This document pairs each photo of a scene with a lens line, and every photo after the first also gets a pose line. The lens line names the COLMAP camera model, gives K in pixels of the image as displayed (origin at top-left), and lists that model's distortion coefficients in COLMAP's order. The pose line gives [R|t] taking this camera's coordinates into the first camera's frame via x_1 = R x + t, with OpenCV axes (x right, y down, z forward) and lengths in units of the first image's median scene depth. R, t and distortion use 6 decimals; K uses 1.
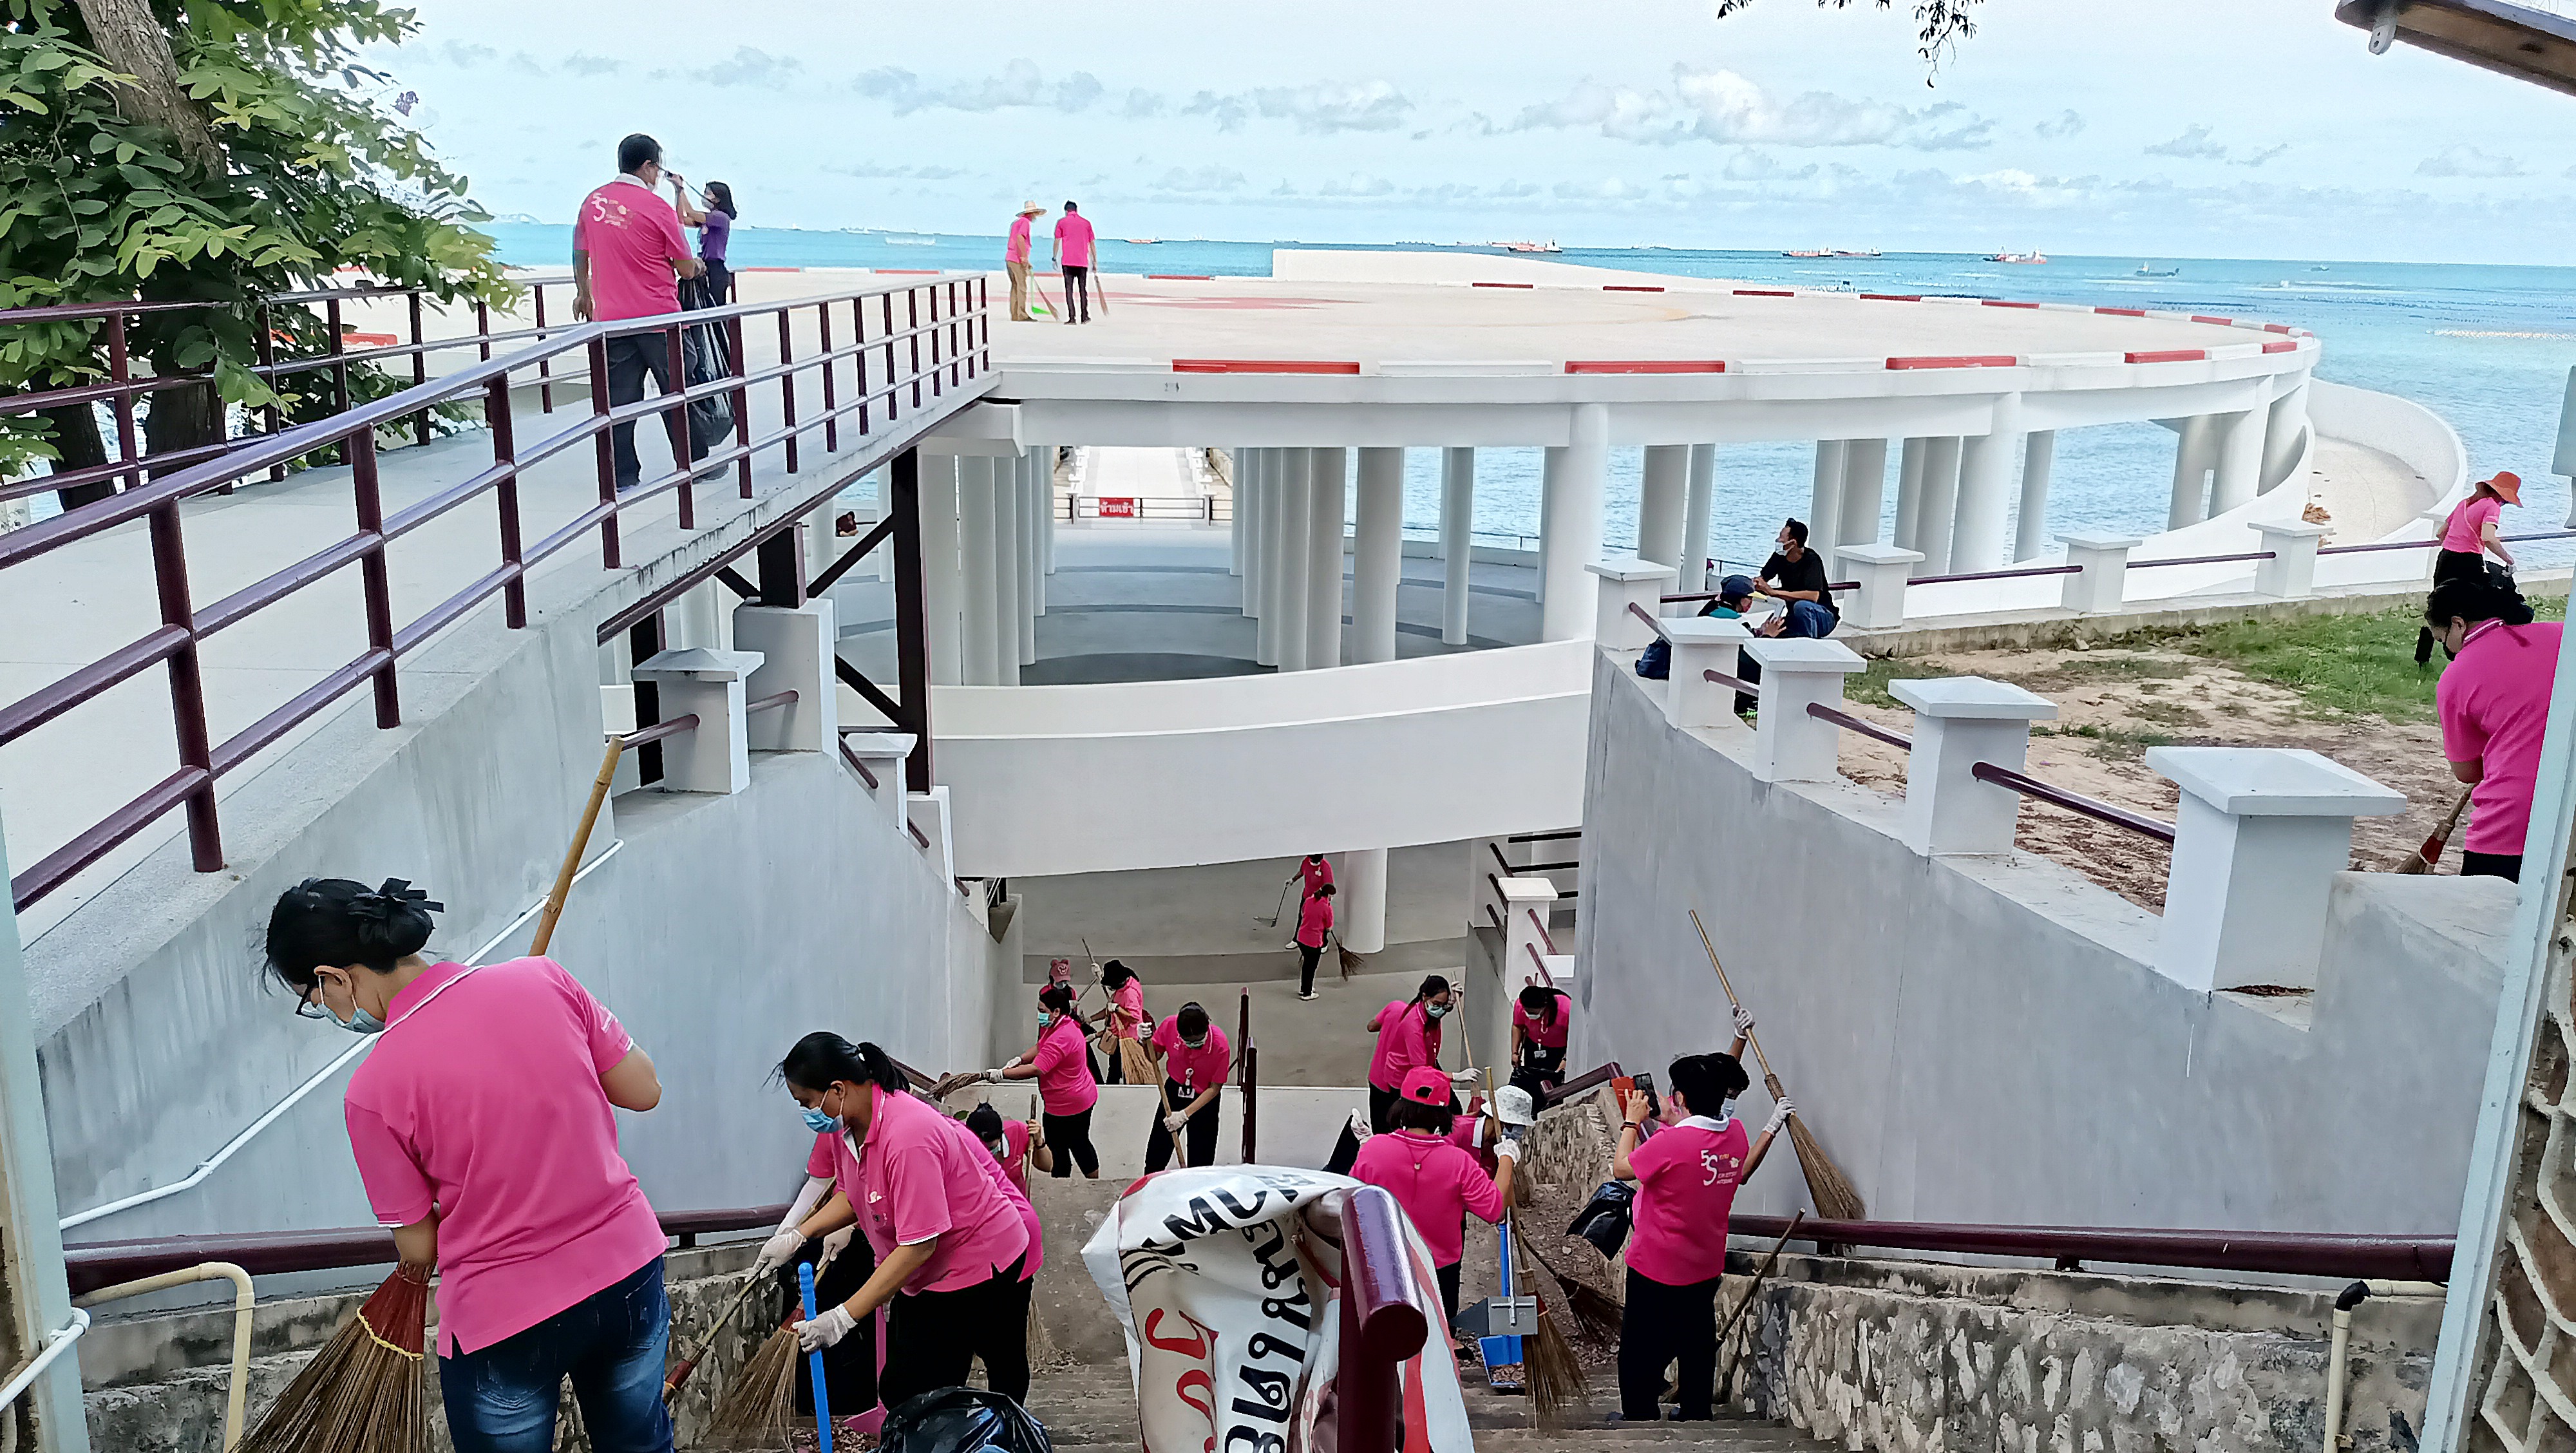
lens RADIAL K [[2060.7, 0, 1288.0], [0, 2060.7, 726.5], [0, 0, 1]] dist [0.074856, -0.014514]
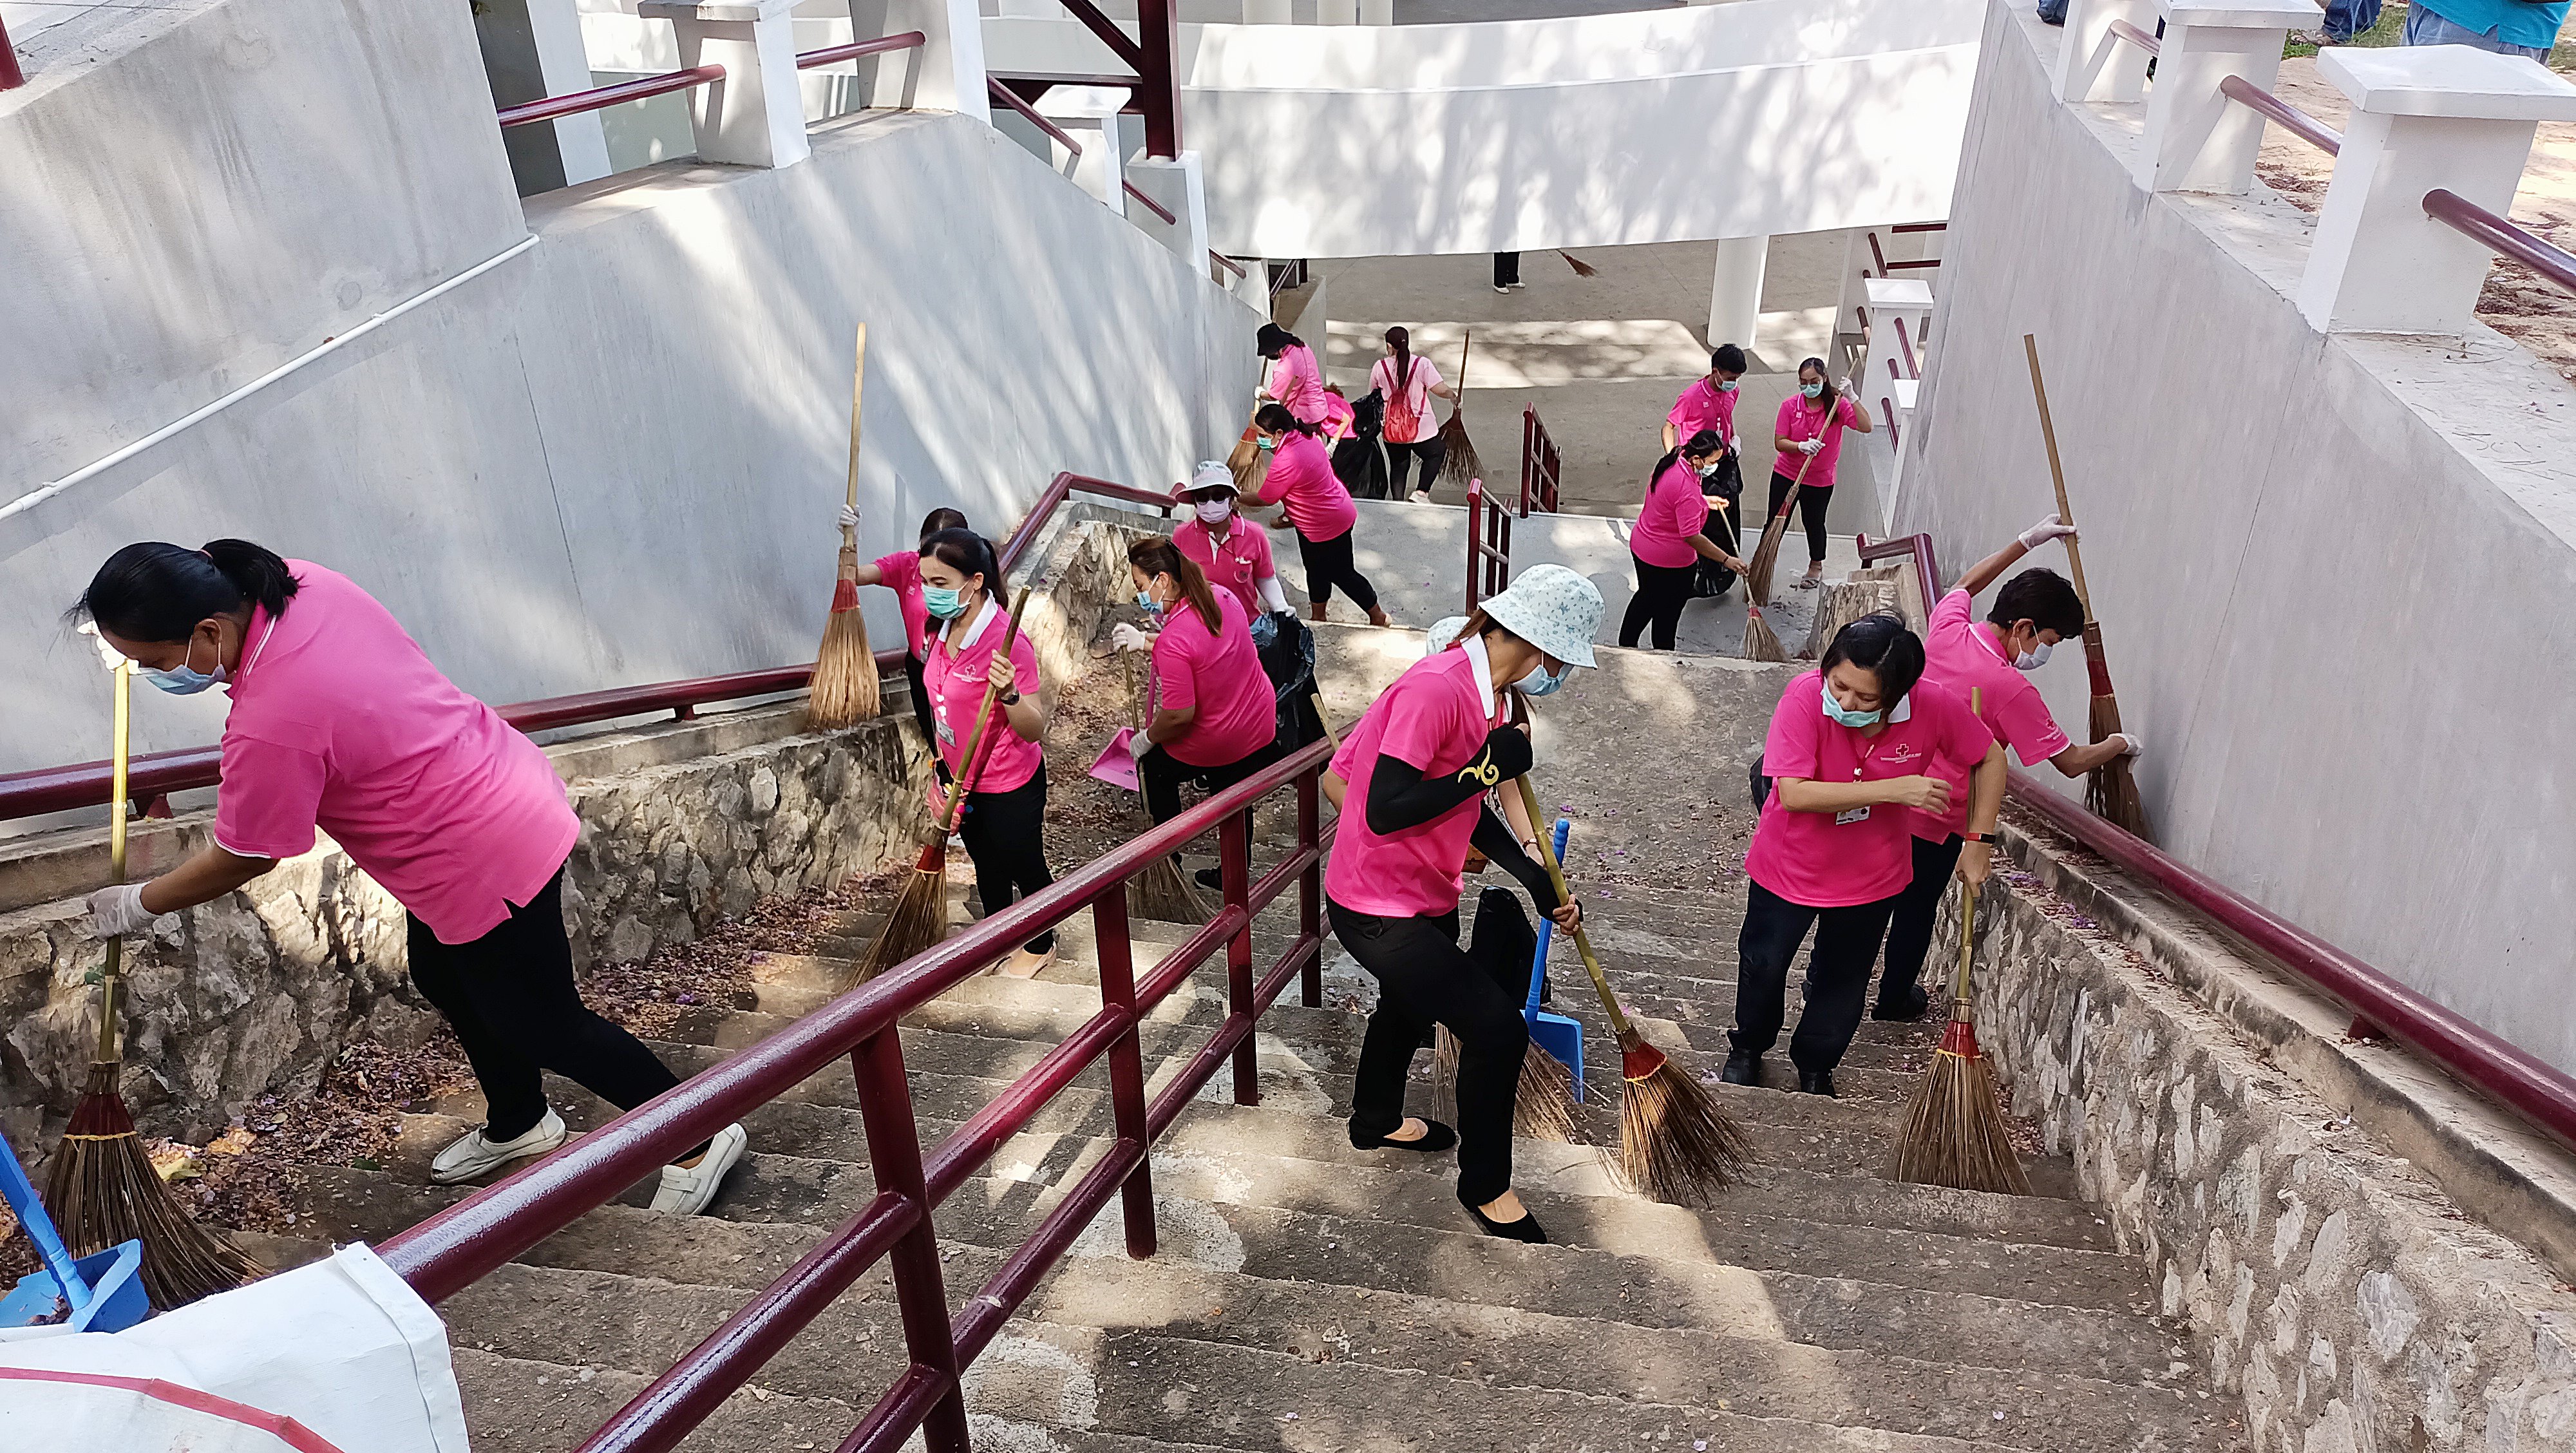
lens RADIAL K [[2060.7, 0, 1288.0], [0, 2060.7, 726.5], [0, 0, 1]] dist [0.074856, -0.014514]
pose [[0.978109, 0.087994, -0.188572, 0.136459], [-0.026635, 0.951680, 0.305933, -0.016316], [0.206380, -0.294214, 0.933191, 0.301490]]
